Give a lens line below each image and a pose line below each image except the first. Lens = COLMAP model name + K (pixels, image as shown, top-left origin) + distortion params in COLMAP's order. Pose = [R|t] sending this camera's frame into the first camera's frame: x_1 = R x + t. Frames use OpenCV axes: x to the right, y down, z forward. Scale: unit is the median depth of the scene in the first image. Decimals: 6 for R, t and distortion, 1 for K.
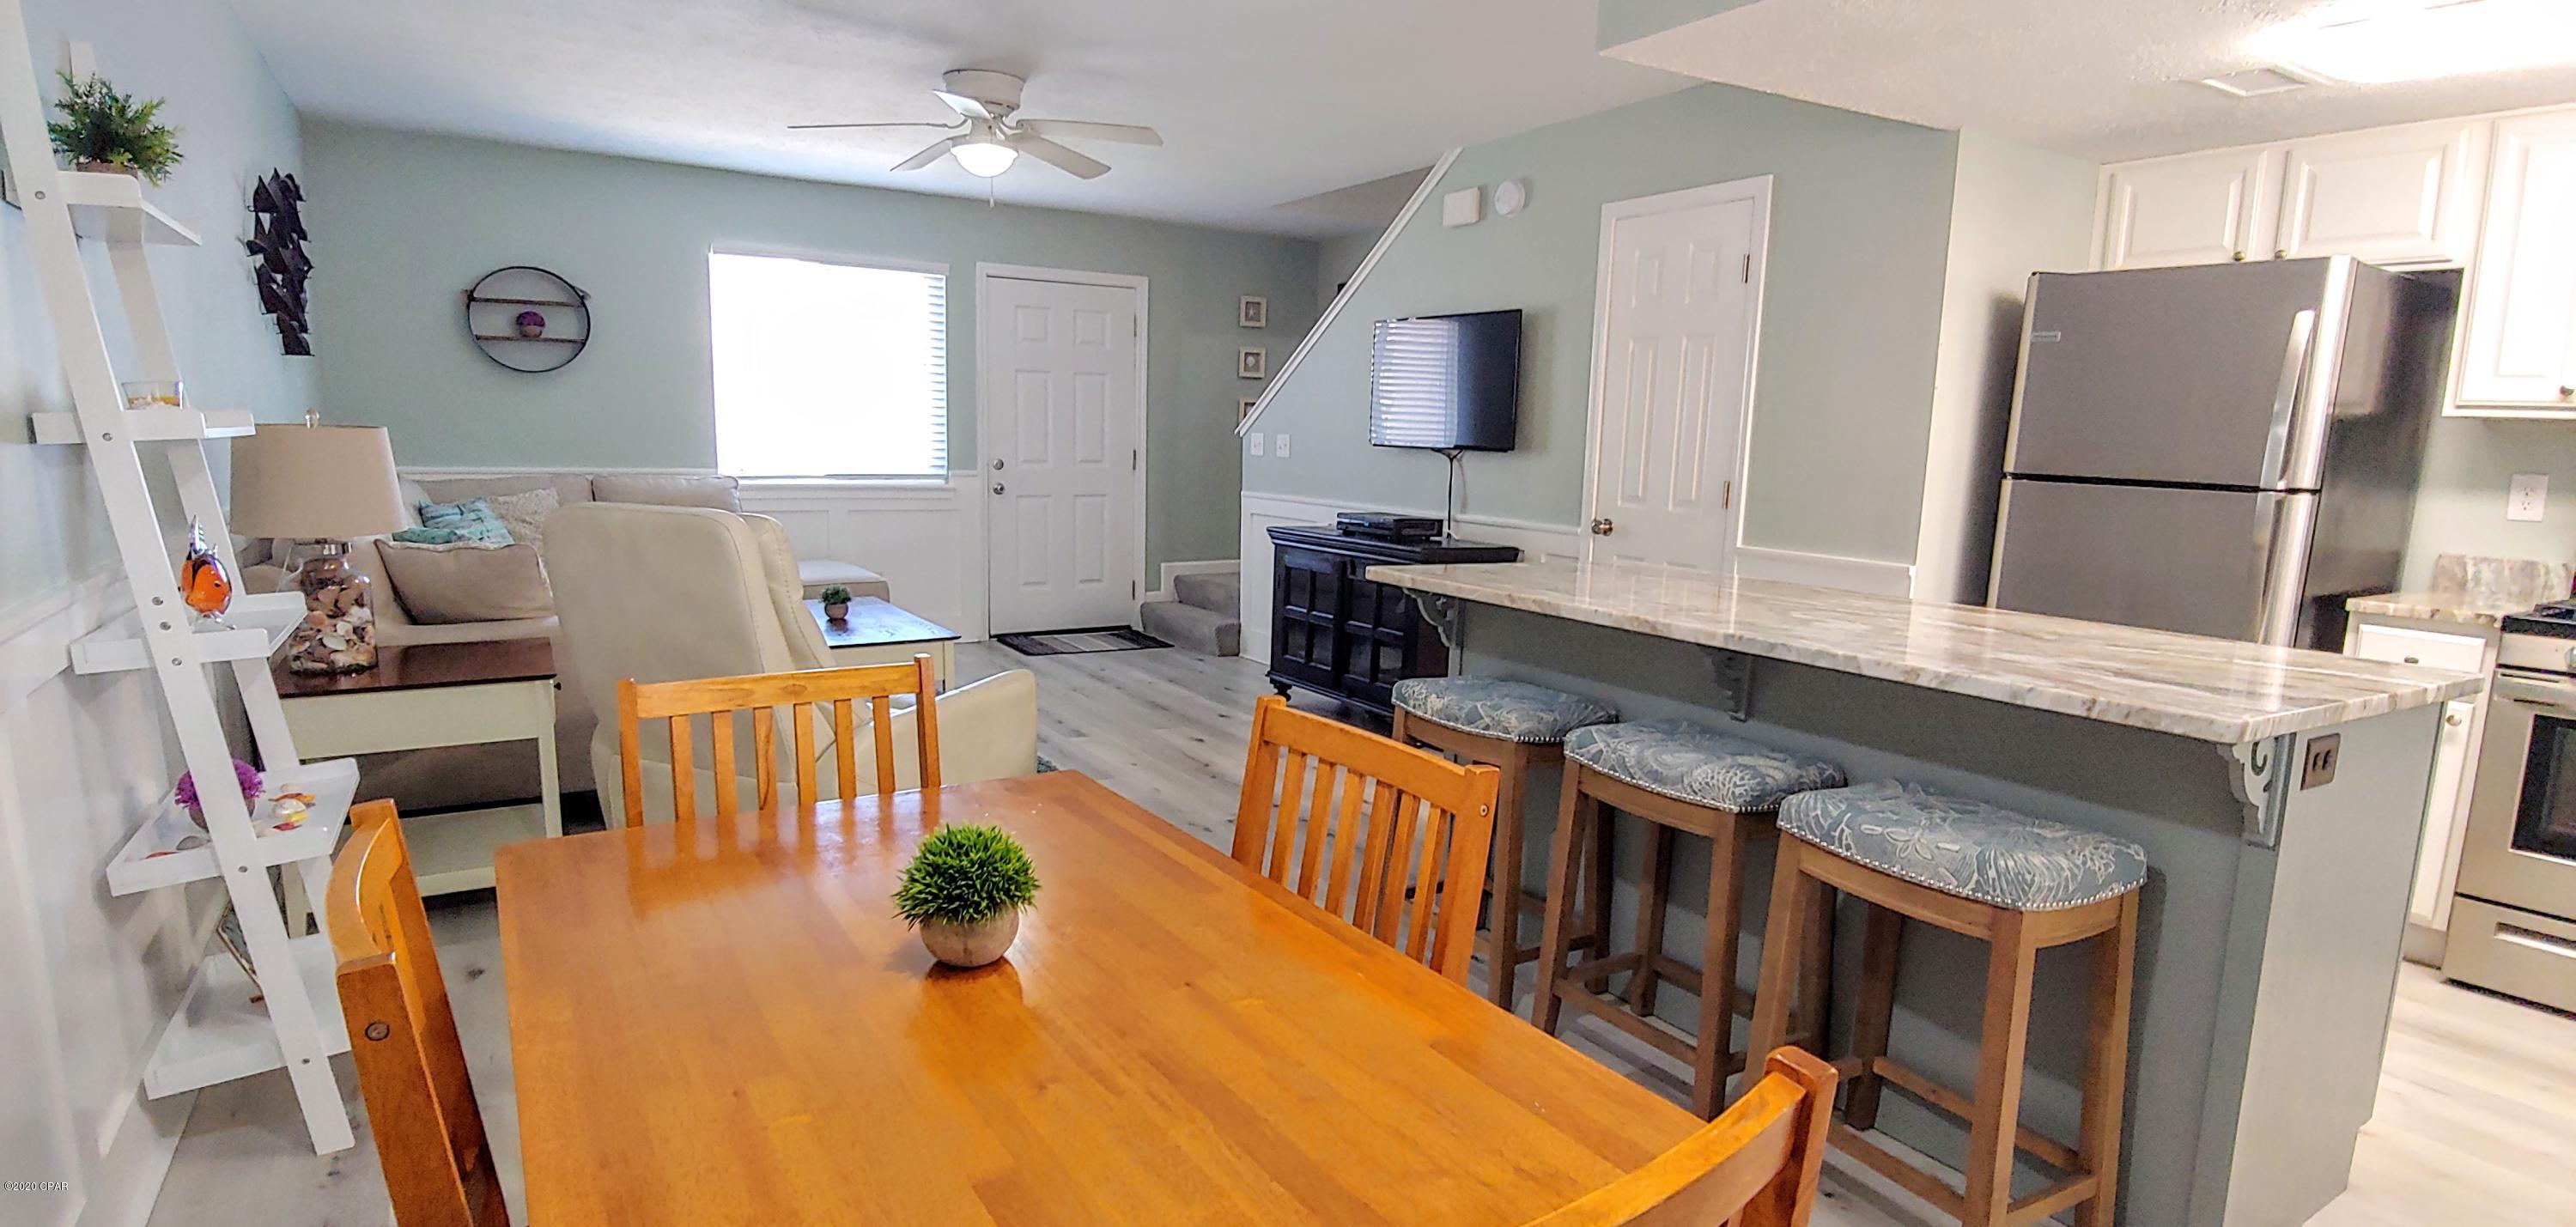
lens RADIAL K [[1280.9, 0, 1275.4], [0, 1280.9, 635.6], [0, 0, 1]] dist [-0.019425, -0.002316]
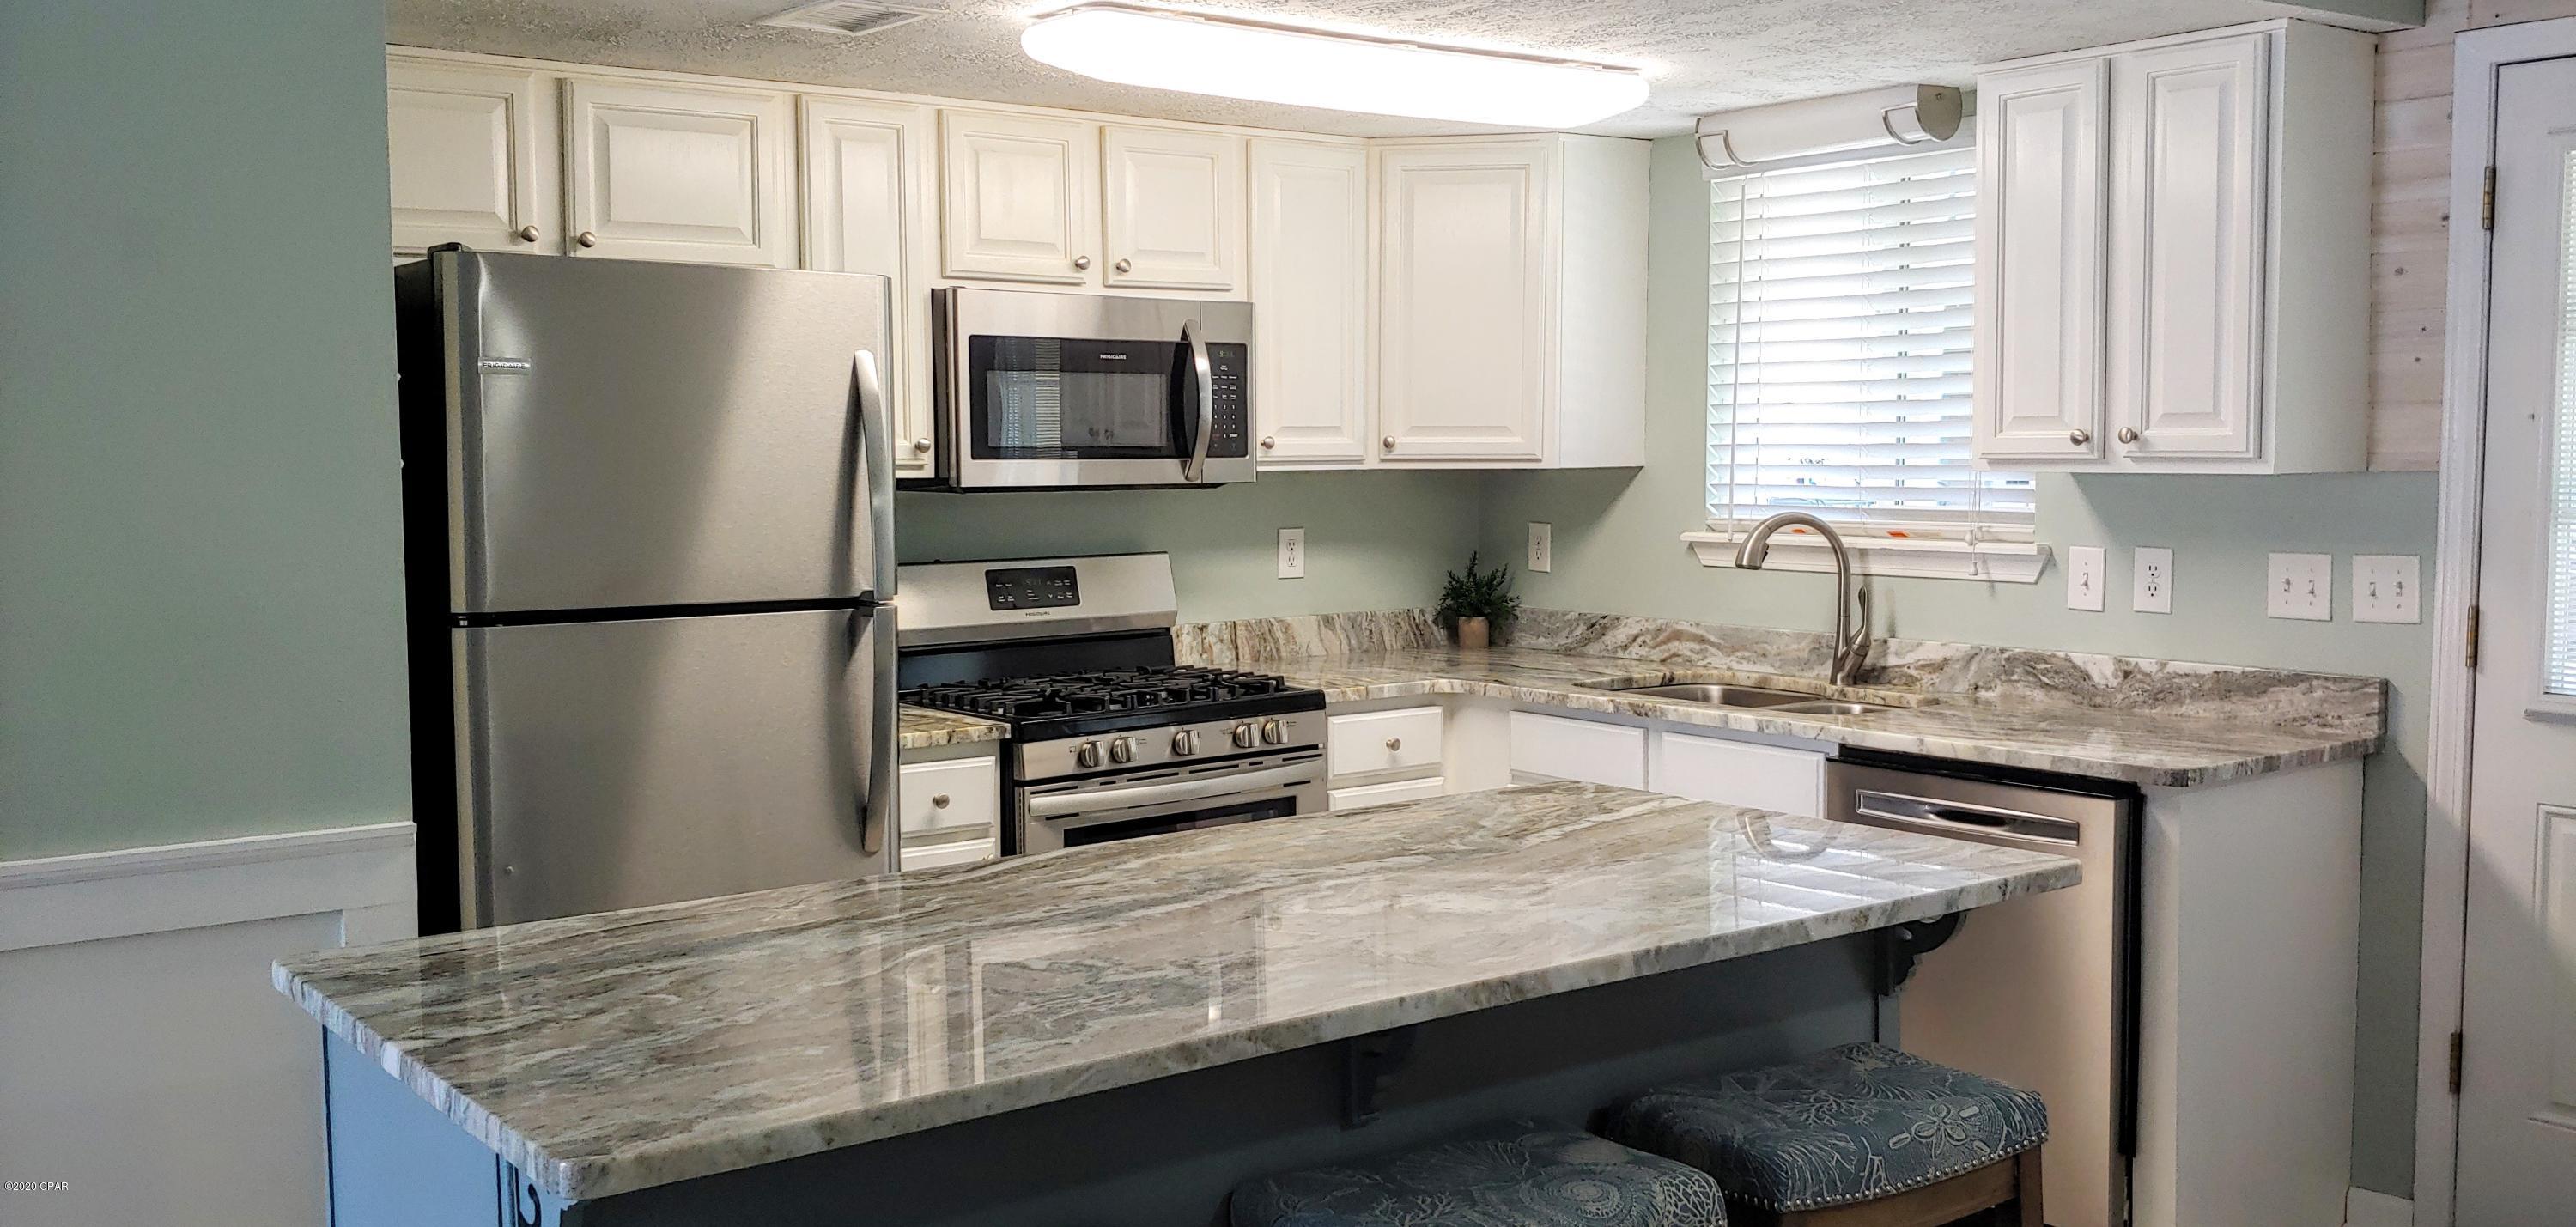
lens RADIAL K [[2253.6, 0, 1302.3], [0, 2253.6, 607.8], [0, 0, 1]] dist [0.069416, -0.198160]
pose [[-0.099491, -0.099658, 0.990035, -0.615911], [0.160565, 0.980325, 0.114816, -0.288007], [-0.981998, 0.170388, -0.081532, 1.153013]]
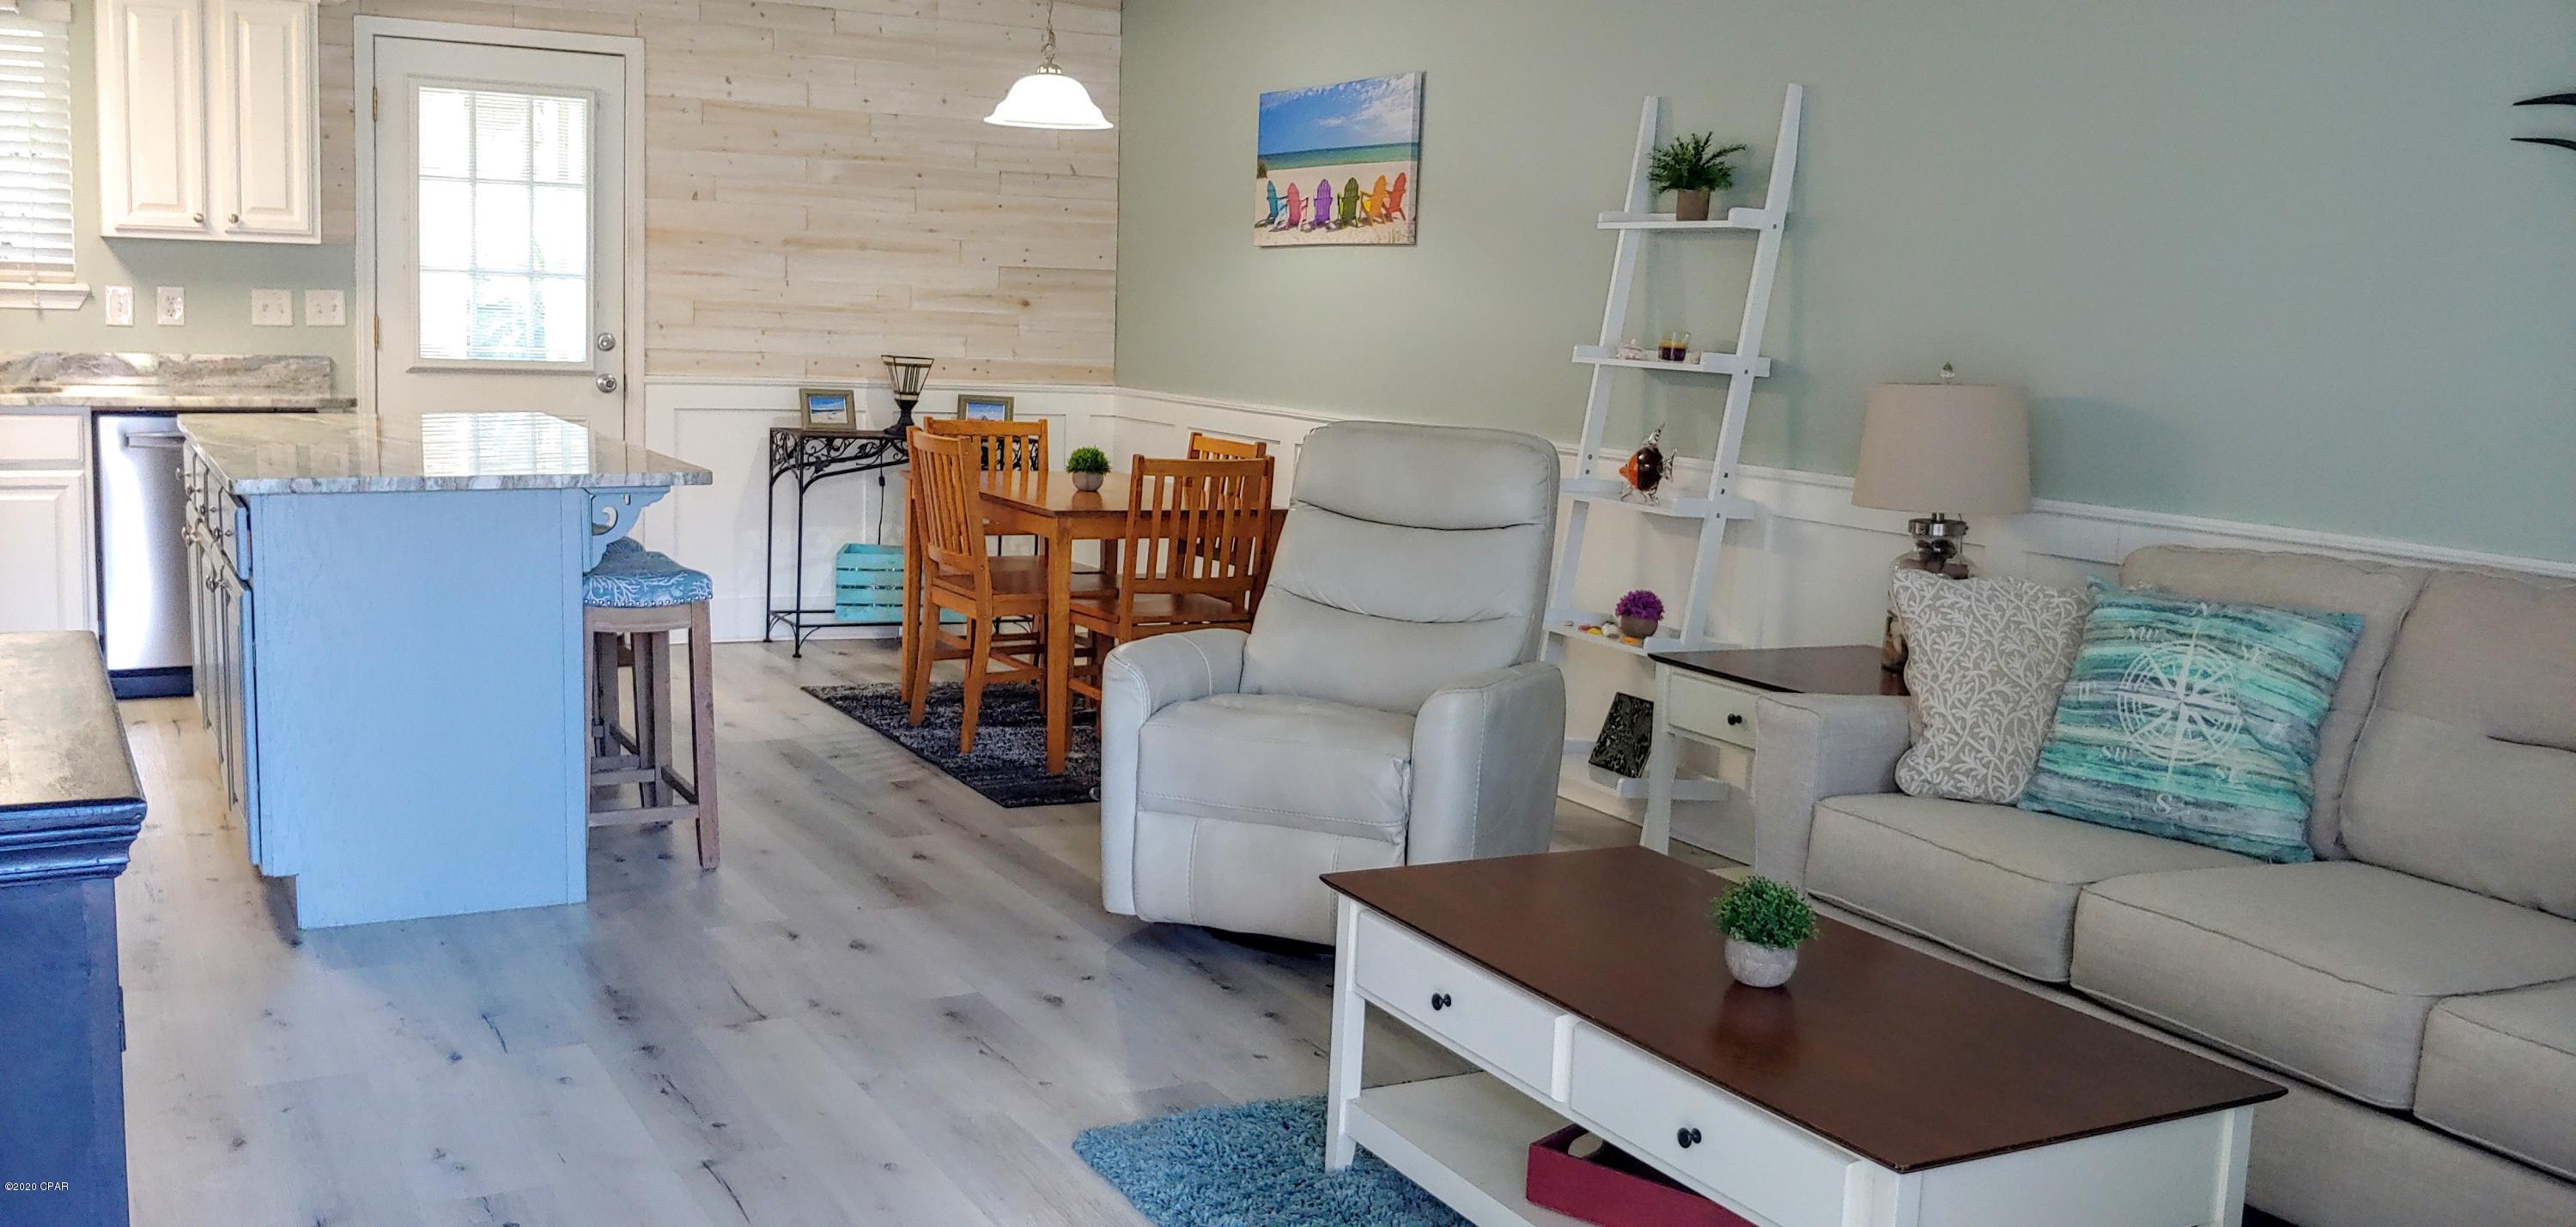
lens RADIAL K [[2253.6, 0, 1300.2], [0, 2253.6, 604.0], [0, 0, 1]] dist [0.069416, -0.198160]
pose [[-0.997361, -0.065902, 0.030446, -0.494507], [-0.054333, 0.955784, 0.289008, -0.569859], [-0.048146, 0.286591, -0.956842, 3.297525]]
